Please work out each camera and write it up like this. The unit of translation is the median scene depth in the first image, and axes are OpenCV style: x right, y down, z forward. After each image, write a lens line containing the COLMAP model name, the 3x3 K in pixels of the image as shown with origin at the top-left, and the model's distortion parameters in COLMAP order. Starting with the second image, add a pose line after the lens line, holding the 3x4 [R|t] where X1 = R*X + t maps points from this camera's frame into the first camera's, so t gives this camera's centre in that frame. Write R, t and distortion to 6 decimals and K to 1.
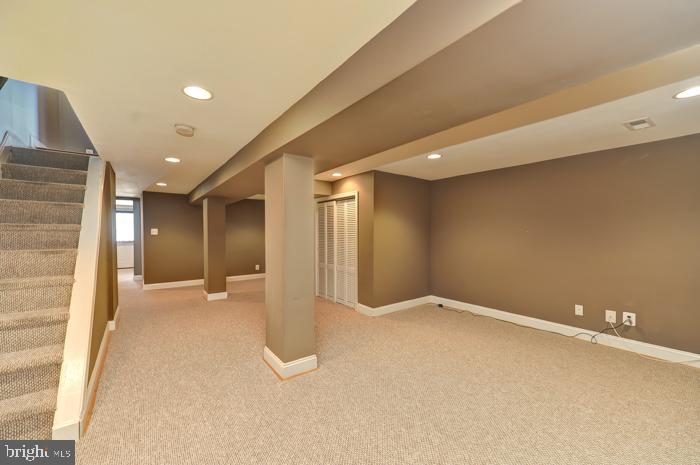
lens RADIAL K [[273.8, 0, 349.6], [0, 273.8, 238.1], [0, 0, 1]] dist [0.002611, -0.000009]
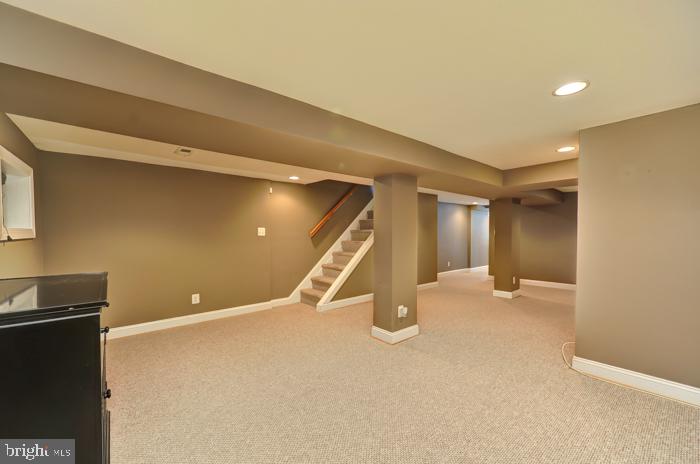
lens RADIAL K [[273.8, 0, 349.6], [0, 273.8, 237.6], [0, 0, 1]] dist [0.002611, -0.000009]
pose [[0.058162, 0.014265, -0.998205, 0.454866], [-0.016272, 0.999779, 0.013339, -0.008271], [0.998175, 0.015467, 0.058381, 0.303719]]
